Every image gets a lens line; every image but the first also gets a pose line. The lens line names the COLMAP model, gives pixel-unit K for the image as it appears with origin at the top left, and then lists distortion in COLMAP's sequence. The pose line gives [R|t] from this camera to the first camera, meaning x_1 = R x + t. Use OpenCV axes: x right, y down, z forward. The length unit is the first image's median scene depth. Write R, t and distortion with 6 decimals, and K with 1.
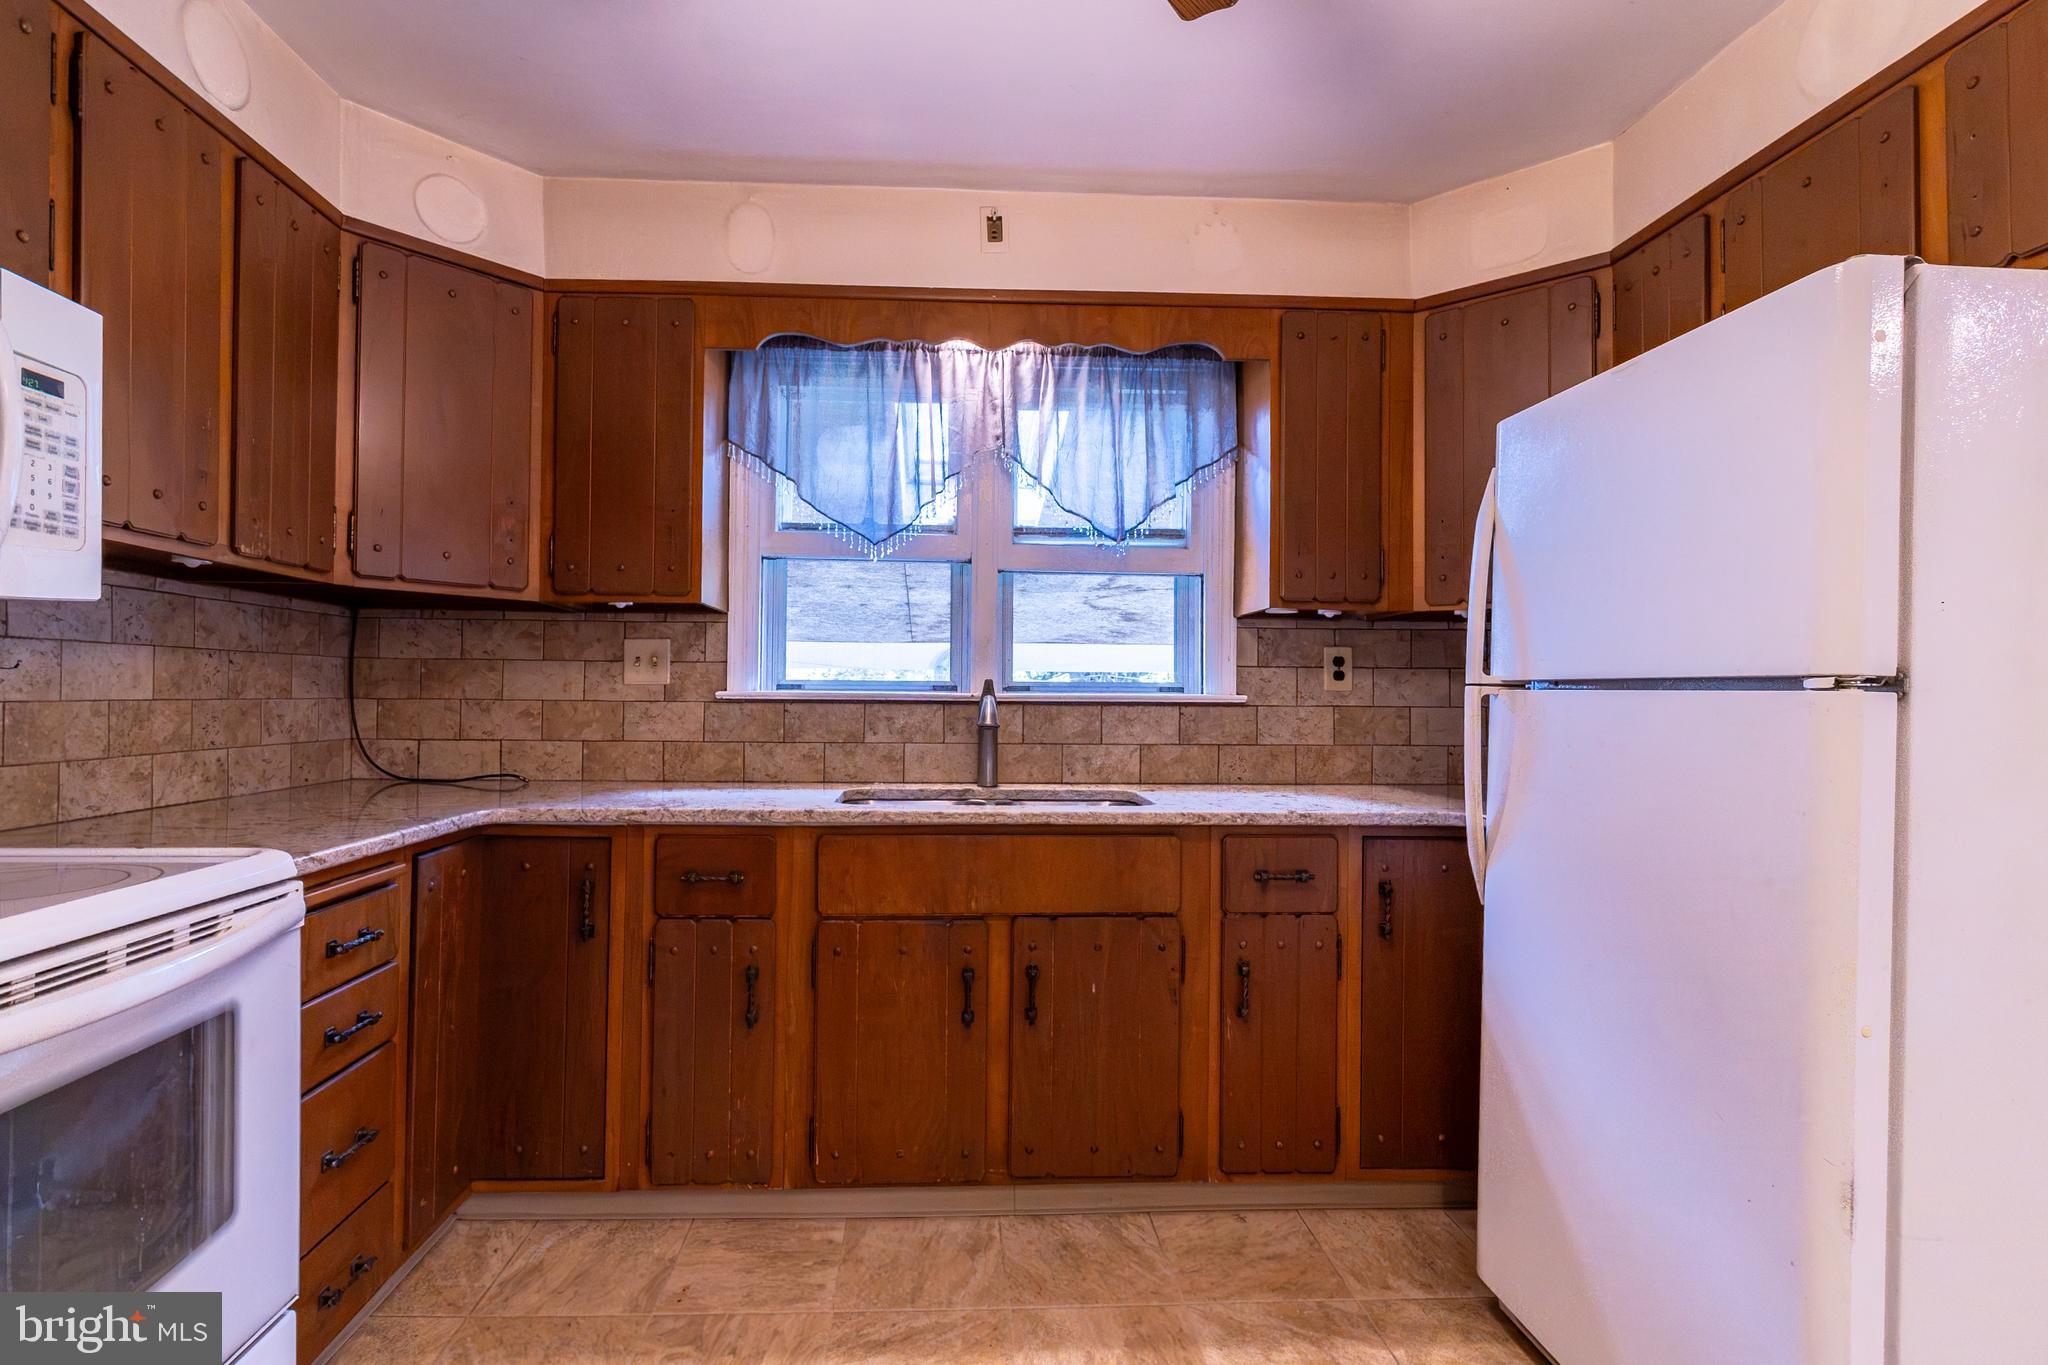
lens RADIAL K [[997.7, 0, 1018.8], [0, 997.7, 680.3], [0, 0, 1]] dist [0.001565, 0.000113]
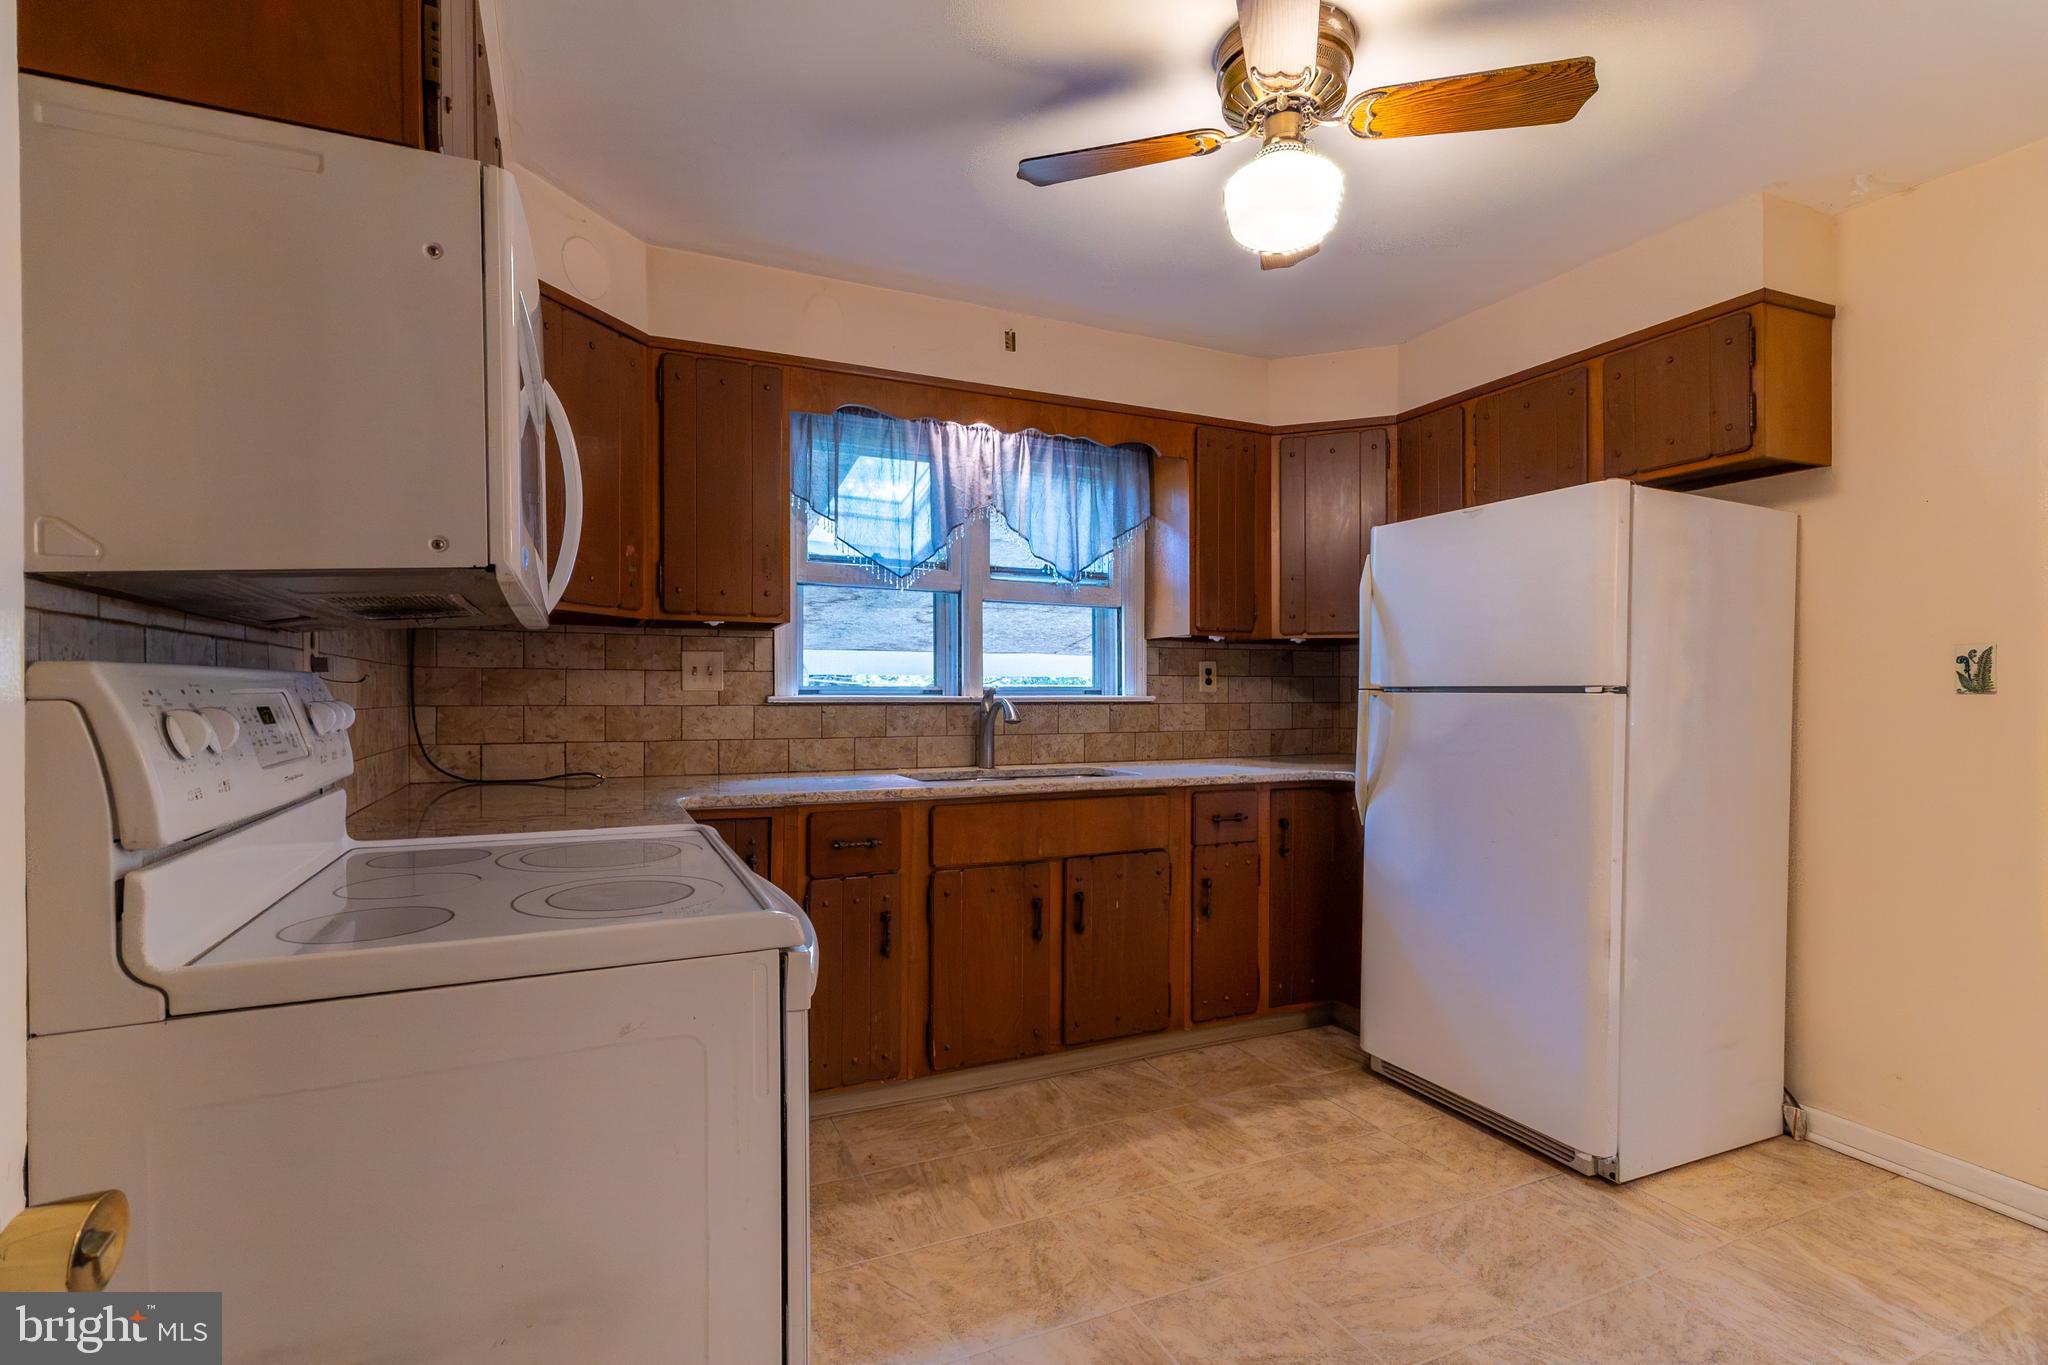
lens RADIAL K [[947.0, 0, 1020.9], [0, 947.0, 698.9], [0, 0, 1]] dist [-0.001007, -0.000129]
pose [[0.926509, -0.008886, 0.376168, -0.449458], [0.001093, 0.999780, 0.020926, -0.008943], [-0.376272, -0.018977, 0.926315, -0.150361]]
